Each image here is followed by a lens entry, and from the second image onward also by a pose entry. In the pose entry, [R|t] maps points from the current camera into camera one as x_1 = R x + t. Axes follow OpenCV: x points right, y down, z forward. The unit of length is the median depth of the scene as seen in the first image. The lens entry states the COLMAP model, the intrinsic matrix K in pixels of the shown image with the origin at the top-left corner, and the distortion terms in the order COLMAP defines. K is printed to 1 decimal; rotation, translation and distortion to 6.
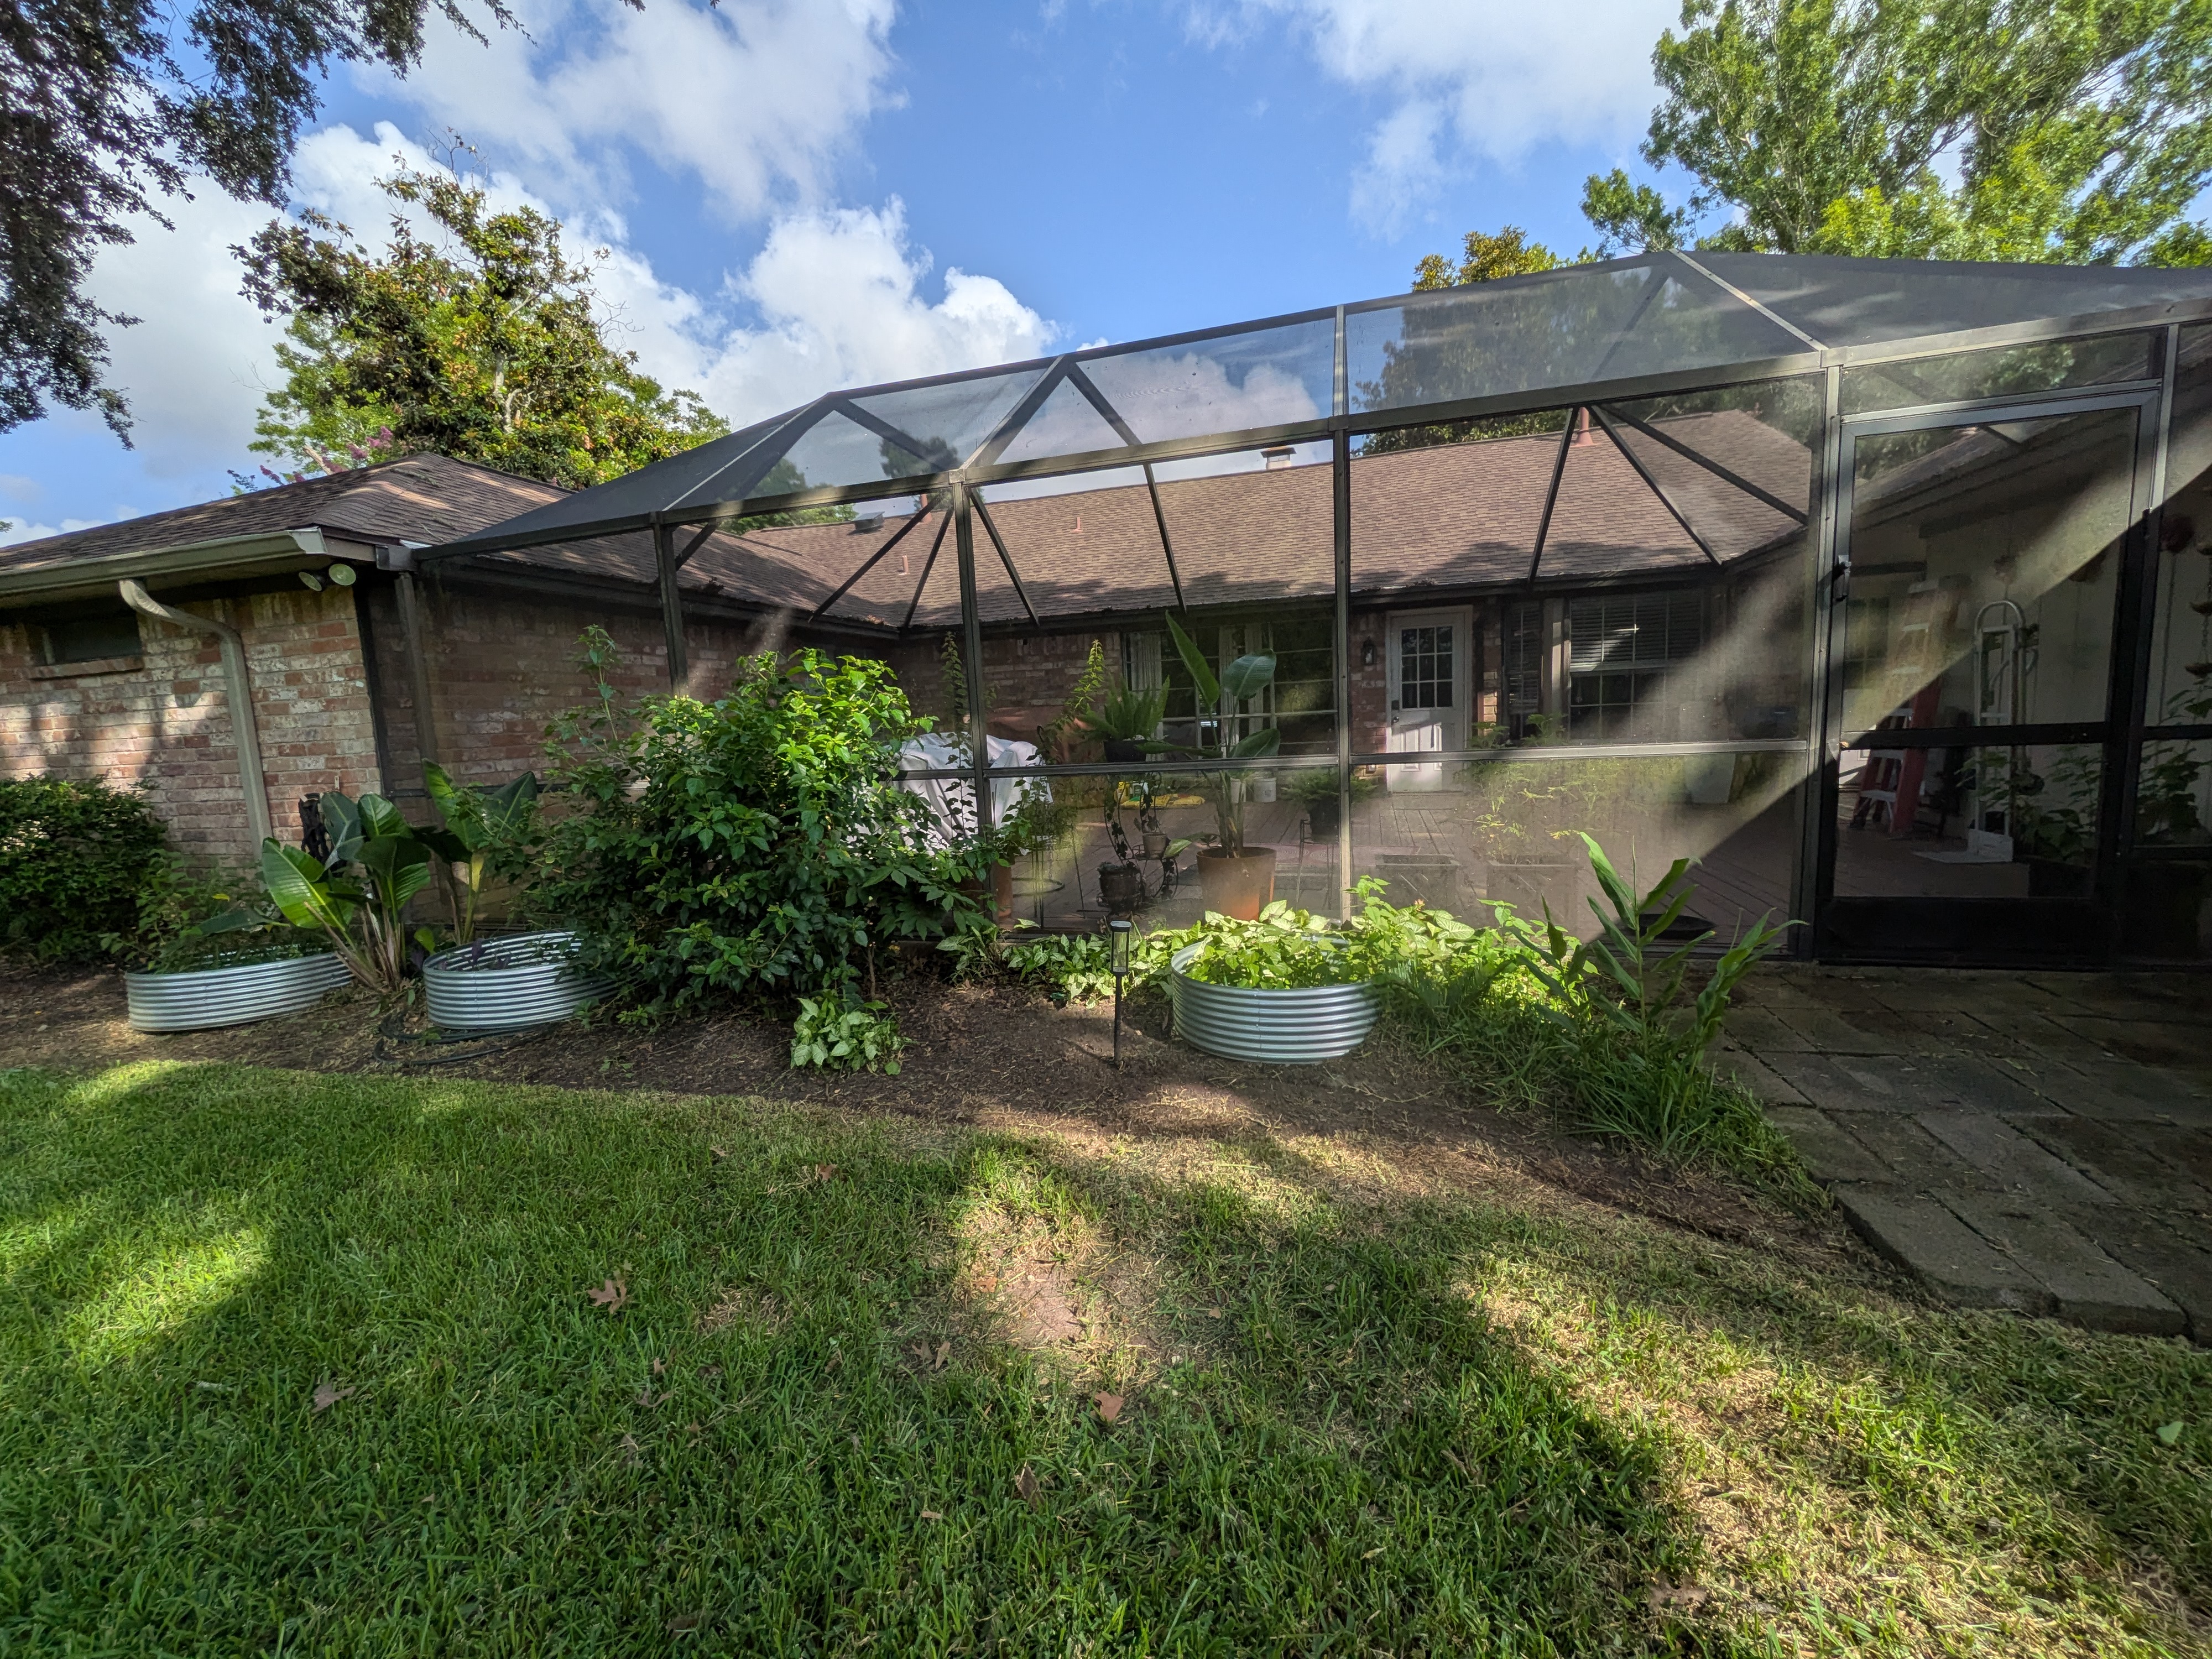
lens RADIAL K [[872.5, 0, 1110.1], [0, 872.5, 818.9], [0, 0, 1]] dist [0.001731, 0.000059]
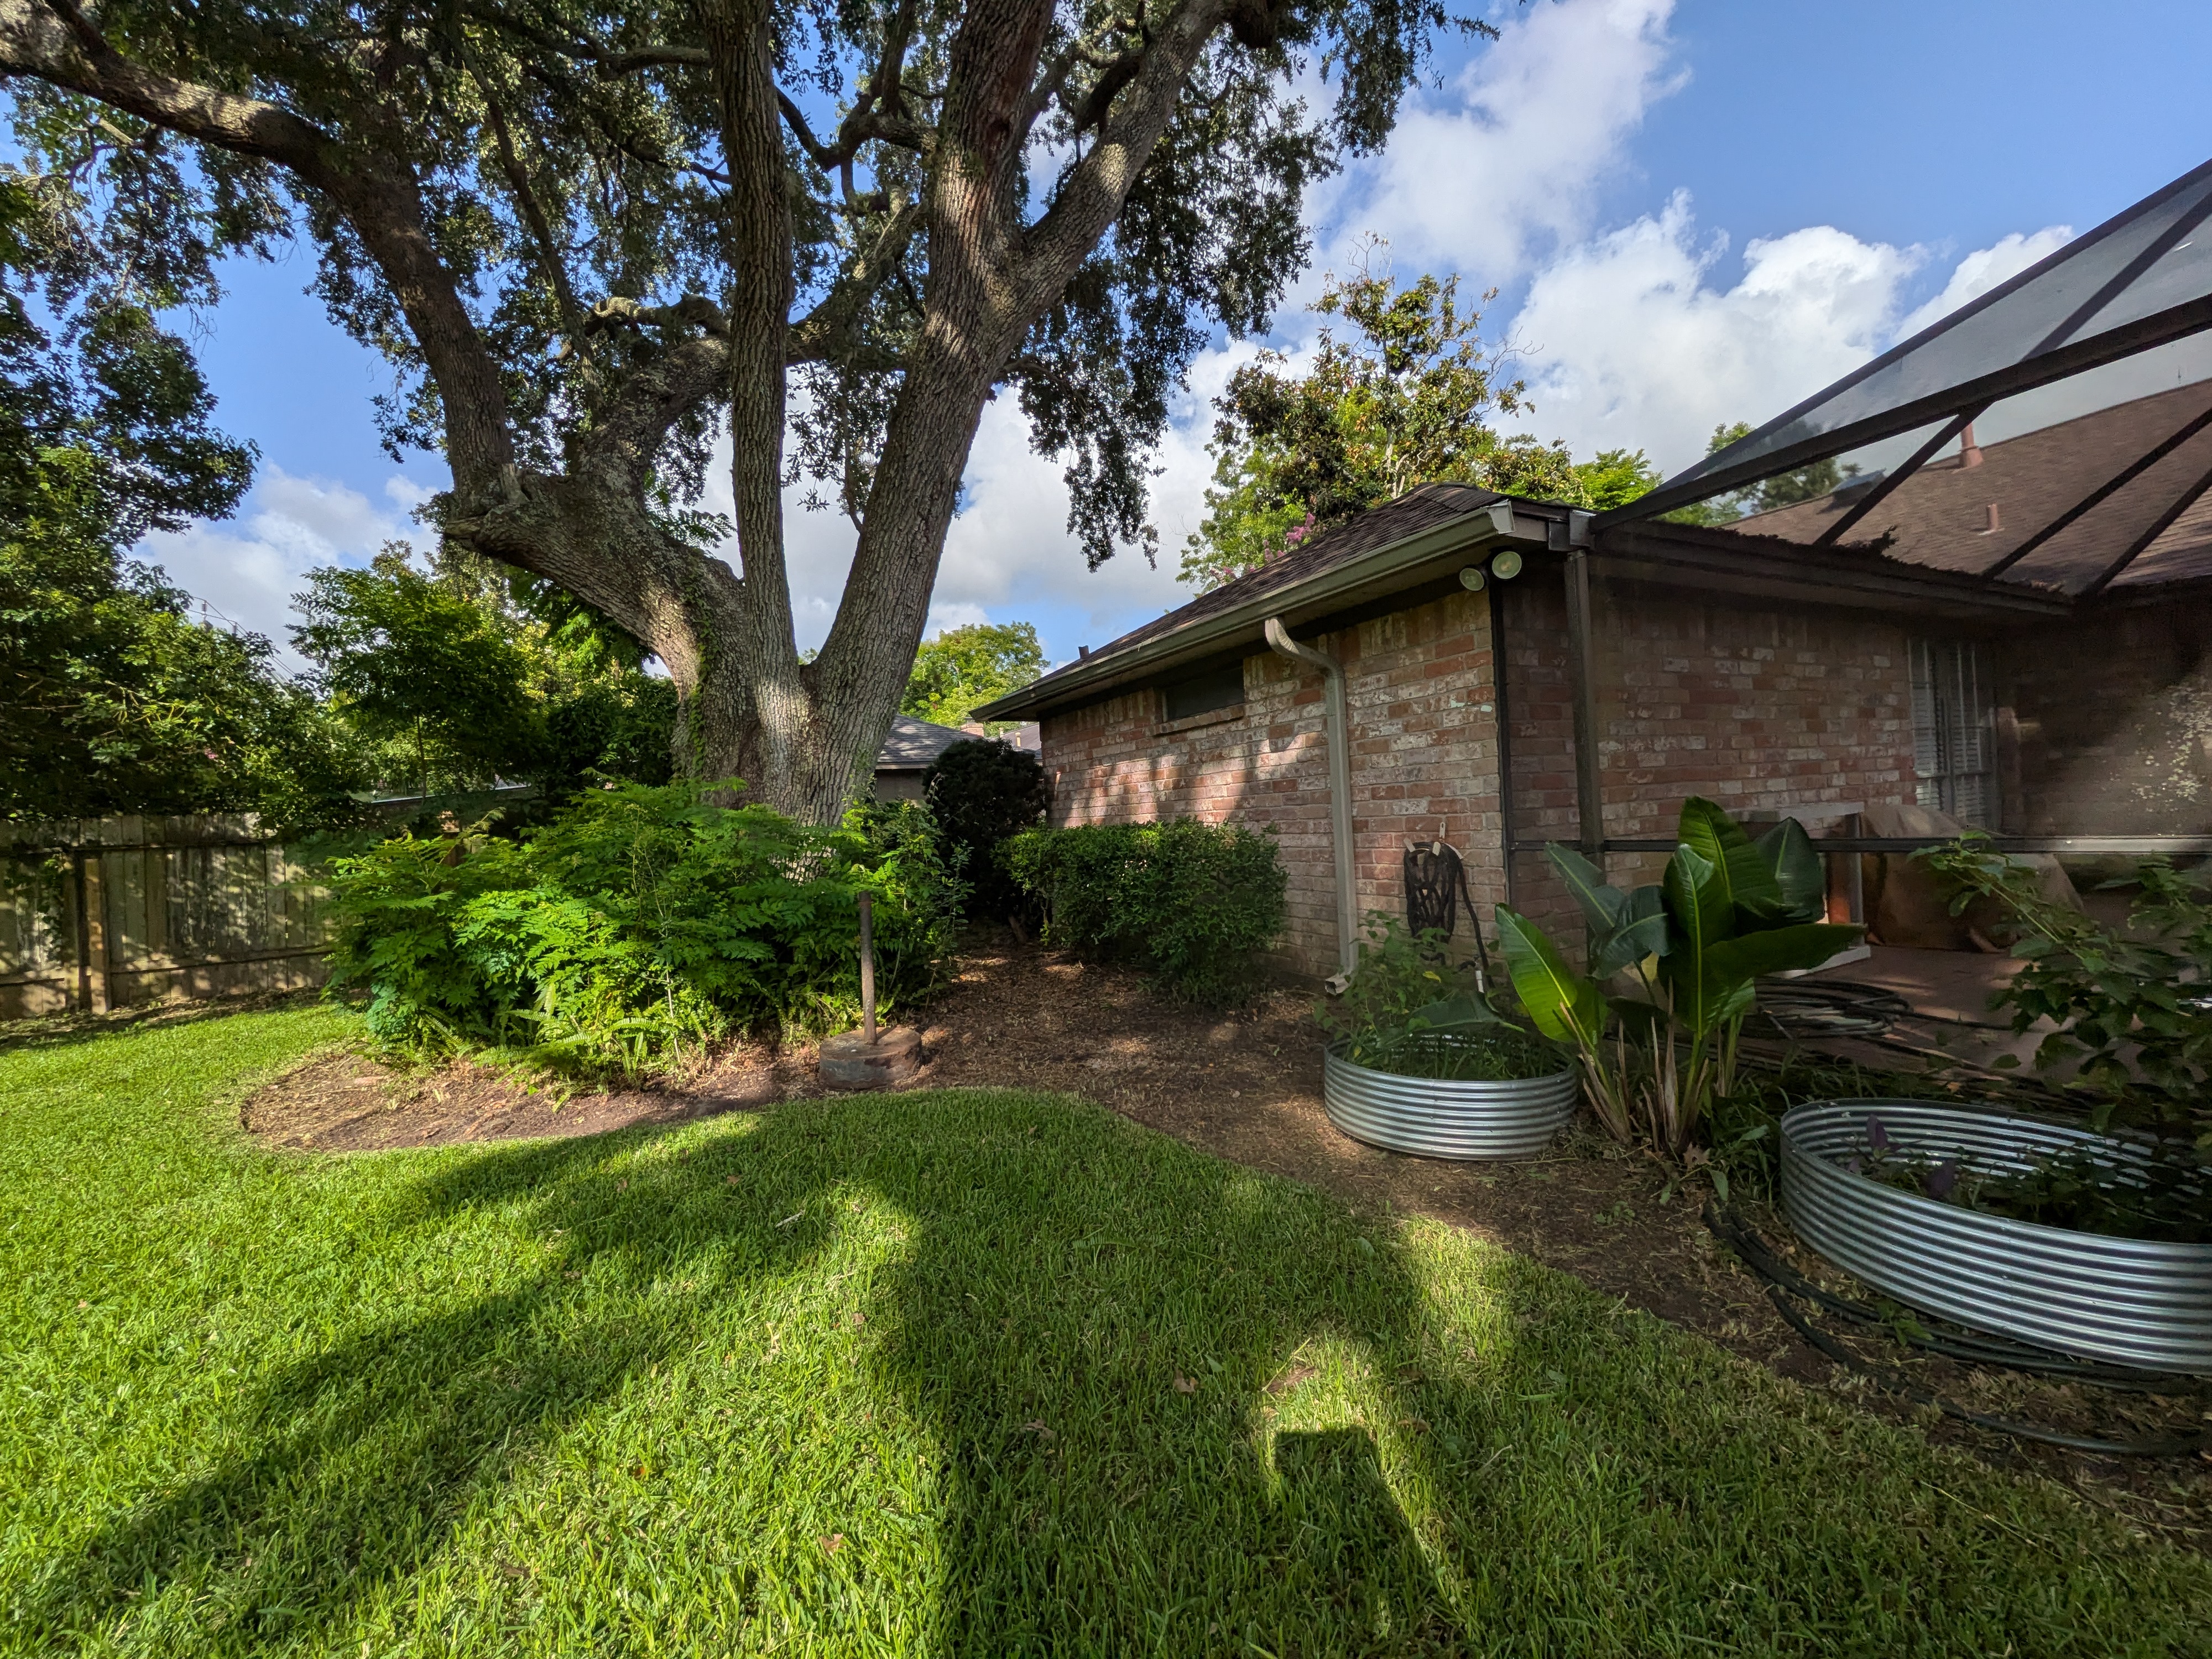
lens RADIAL K [[872.5, 0, 1110.1], [0, 872.5, 818.9], [0, 0, 1]] dist [0.001731, 0.000059]
pose [[0.692317, 0.009921, -0.721525, -0.237294], [-0.058135, 0.997422, -0.042068, 0.000332], [0.719248, 0.071070, 0.691109, 0.093697]]
